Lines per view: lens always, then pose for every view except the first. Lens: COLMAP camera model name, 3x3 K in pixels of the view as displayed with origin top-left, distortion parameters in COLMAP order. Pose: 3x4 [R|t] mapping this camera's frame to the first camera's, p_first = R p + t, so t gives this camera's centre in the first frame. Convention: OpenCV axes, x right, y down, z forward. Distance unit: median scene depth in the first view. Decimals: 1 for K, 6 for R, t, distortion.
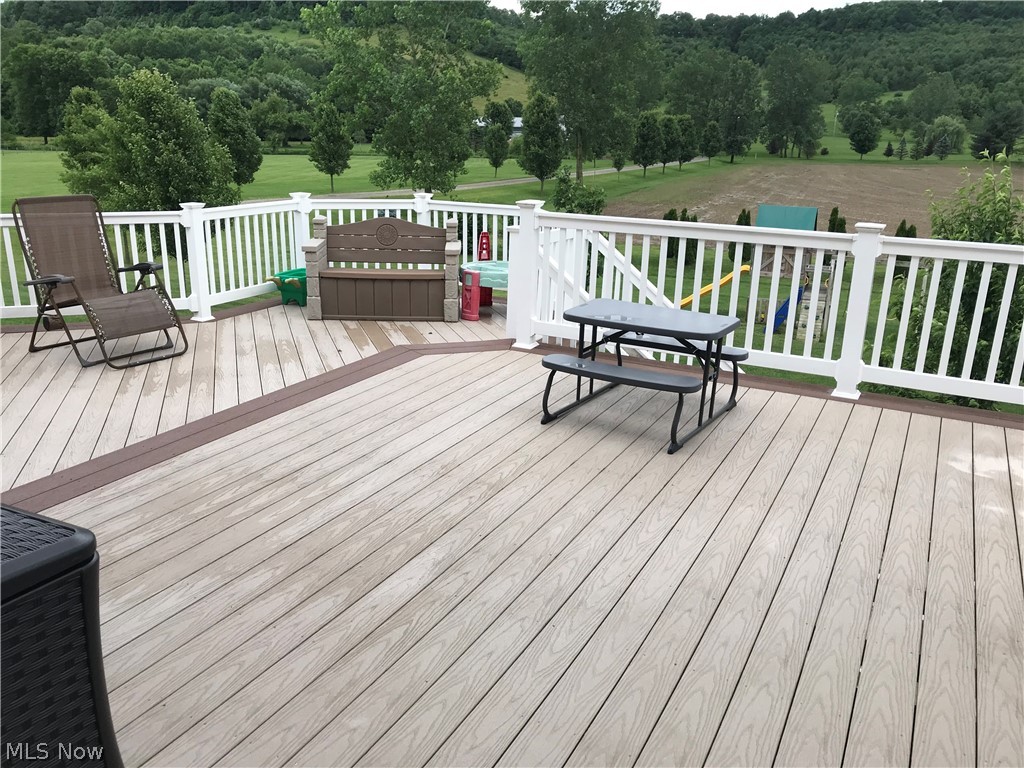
lens RADIAL K [[833.0, 0, 512.0], [0, 833.0, 384.0], [0, 0, 1]] dist [-0.010907, -0.005169]
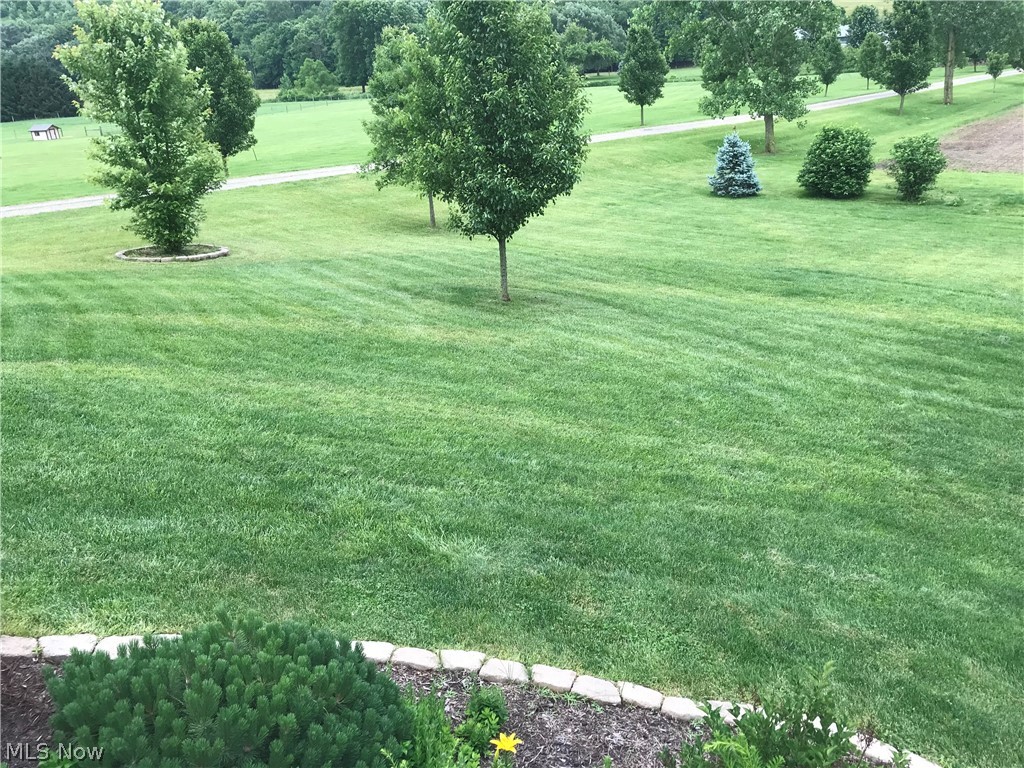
lens RADIAL K [[850.4, 0, 512.0], [0, 850.4, 384.0], [0, 0, 1]] dist [0.052077, -0.092494]
pose [[0.942872, 0.044385, -0.330184, -0.030993], [-0.021048, 0.997042, 0.073923, -0.016764], [0.332488, -0.062750, 0.941017, 0.065736]]
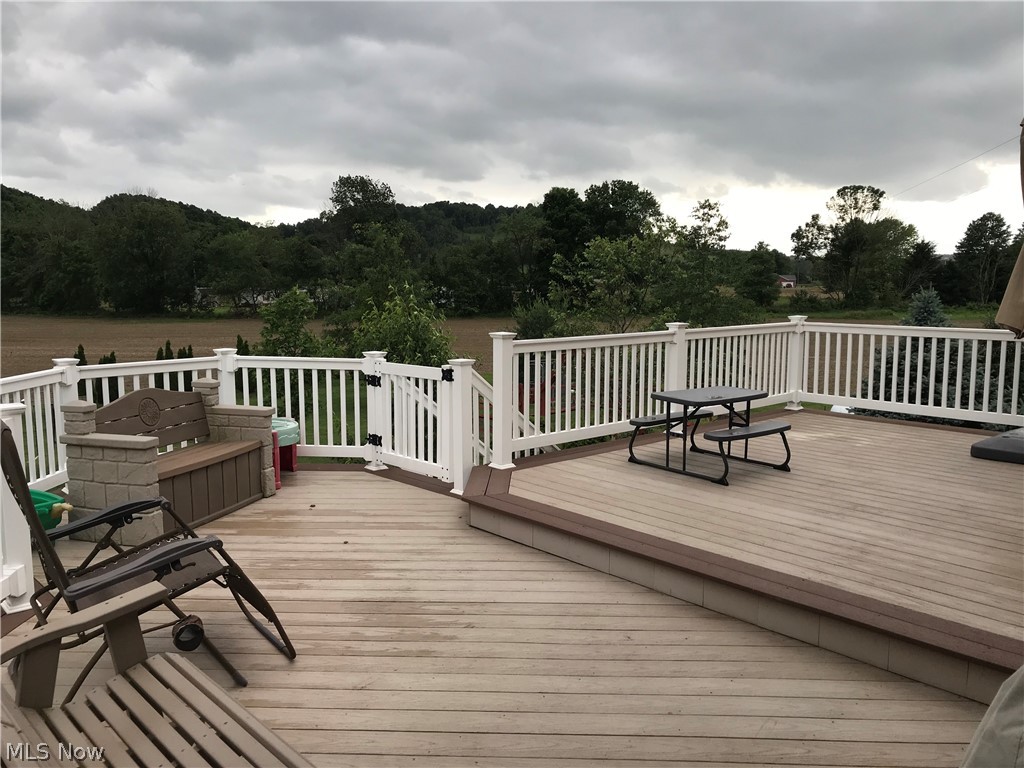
lens RADIAL K [[850.4, 0, 512.0], [0, 850.4, 384.0], [0, 0, 1]] dist [0.052077, -0.092494]
pose [[0.340016, -0.137155, 0.930364, -0.922087], [0.277439, 0.959905, 0.040116, -0.179990], [-0.898564, 0.244479, 0.364435, 0.553316]]
